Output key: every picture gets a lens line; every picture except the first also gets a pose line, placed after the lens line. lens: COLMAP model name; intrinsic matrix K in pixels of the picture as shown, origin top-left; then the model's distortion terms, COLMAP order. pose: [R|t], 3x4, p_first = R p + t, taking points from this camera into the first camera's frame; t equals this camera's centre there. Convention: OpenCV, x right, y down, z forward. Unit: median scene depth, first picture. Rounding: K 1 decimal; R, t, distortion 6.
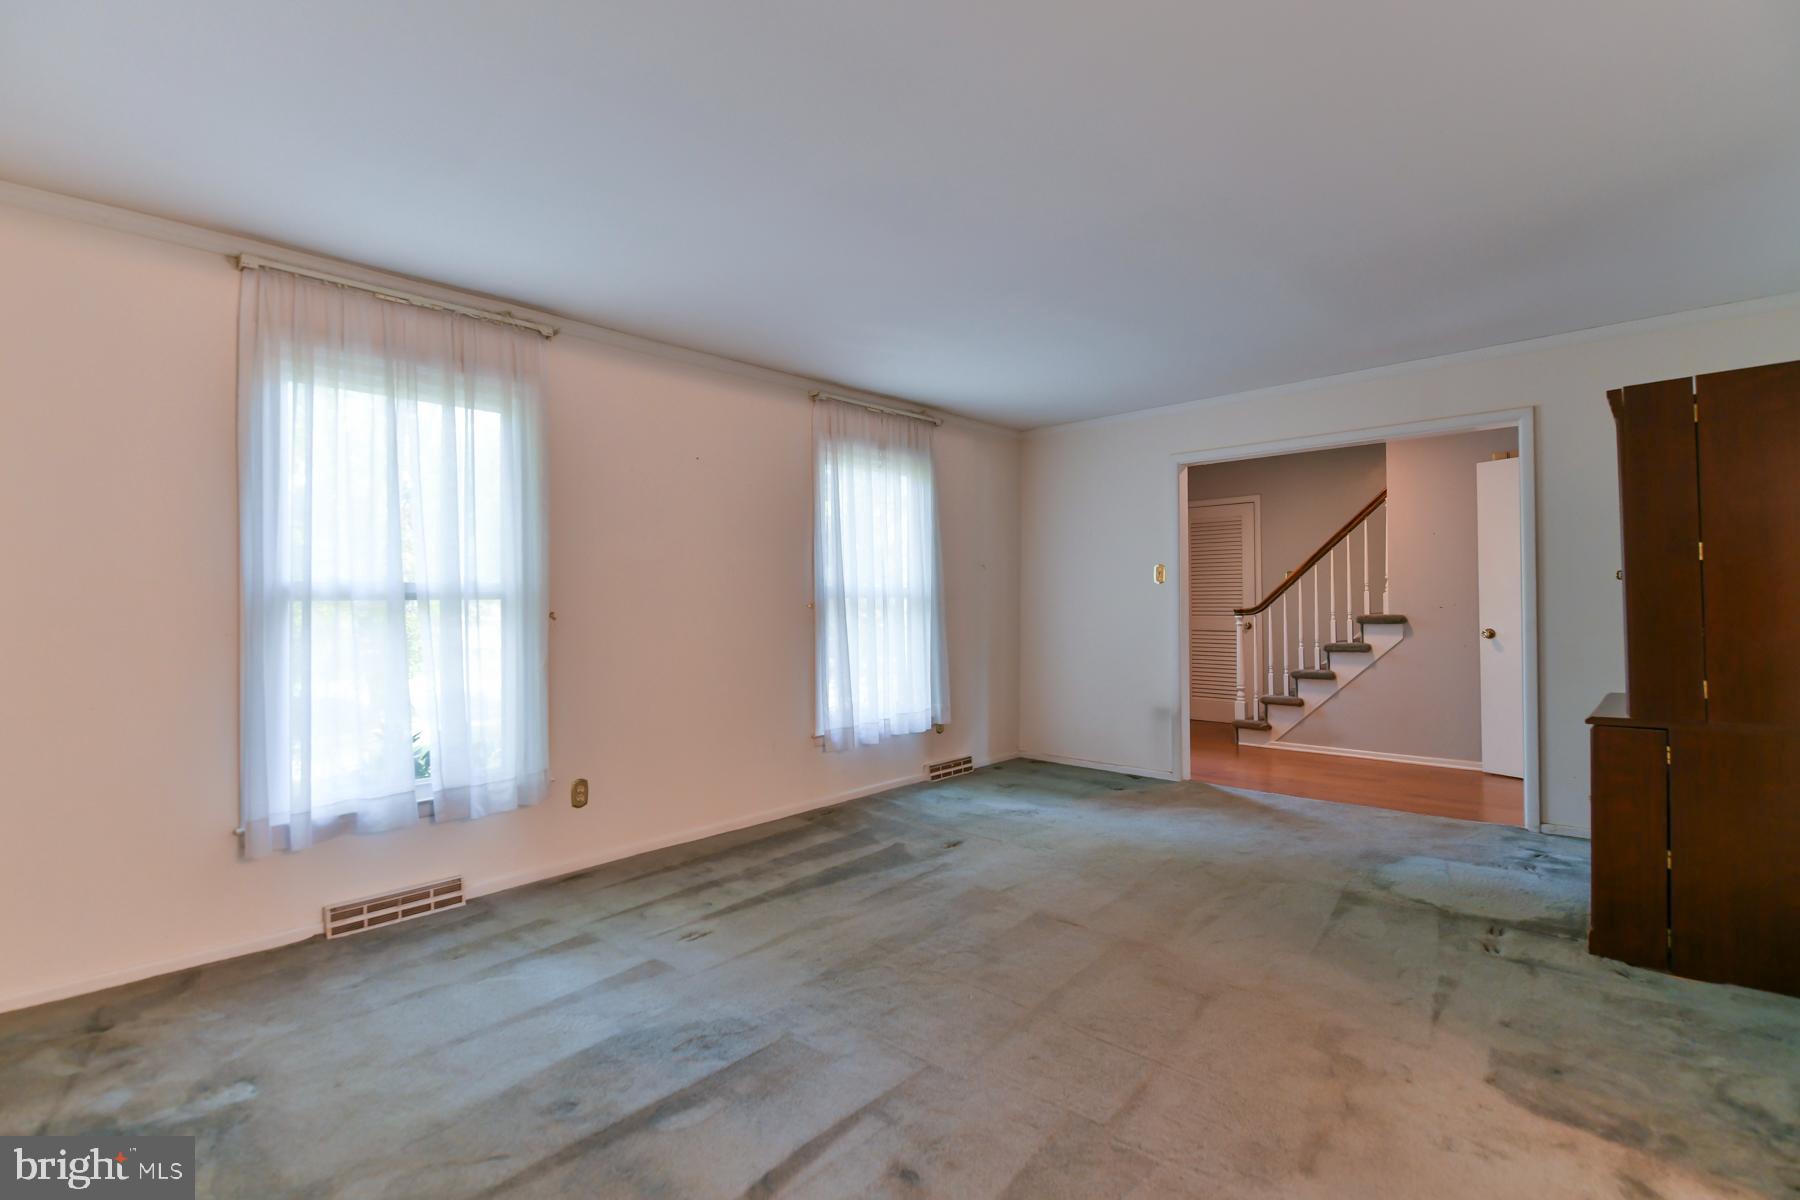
lens RADIAL K [[818.0, 0, 900.0], [0, 818.0, 600.0], [0, 0, 1]] dist [-0.005317, -0.001569]
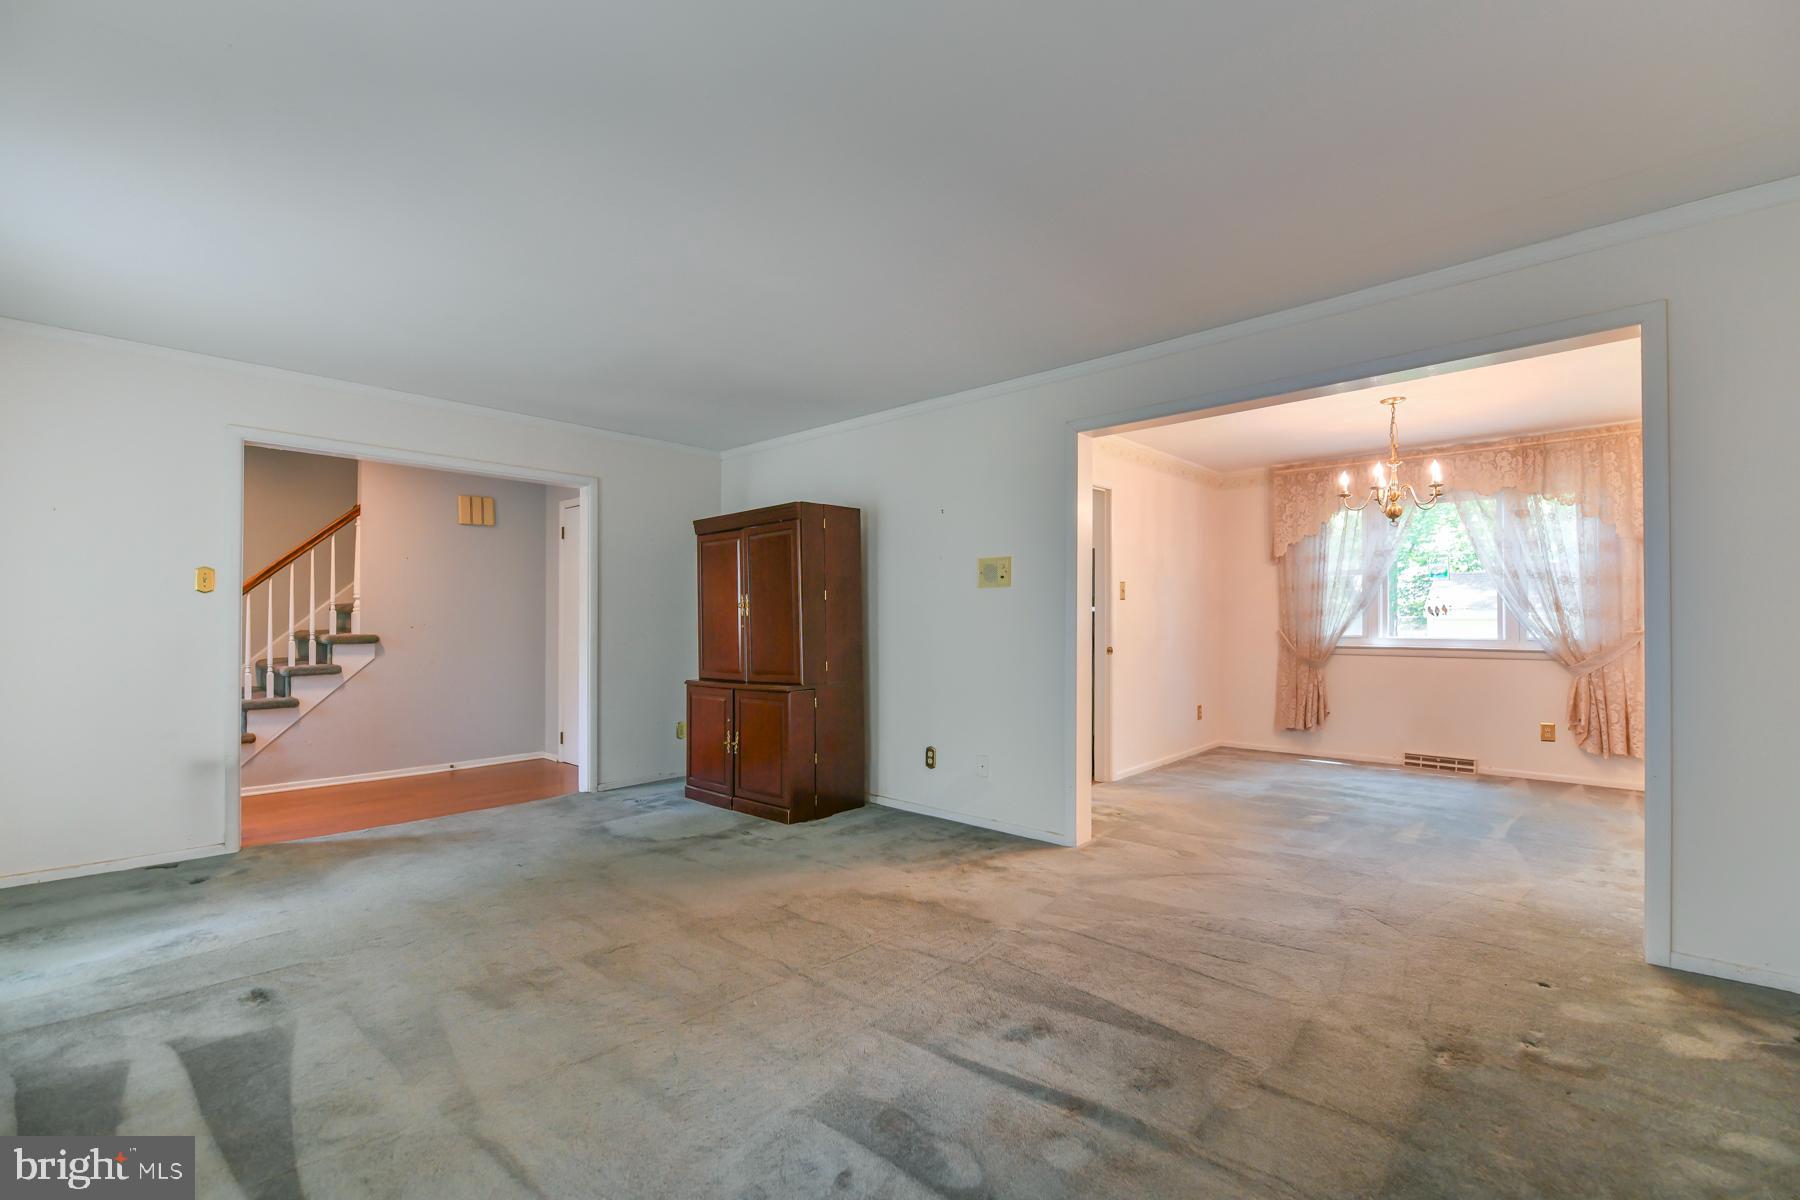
lens RADIAL K [[818.0, 0, 900.0], [0, 818.0, 600.0], [0, 0, 1]] dist [-0.005317, -0.001569]
pose [[-0.033019, 0.040345, 0.998640, -0.548987], [-0.004243, 0.999170, -0.040507, 0.018153], [-0.999446, -0.005575, -0.032820, 0.500222]]
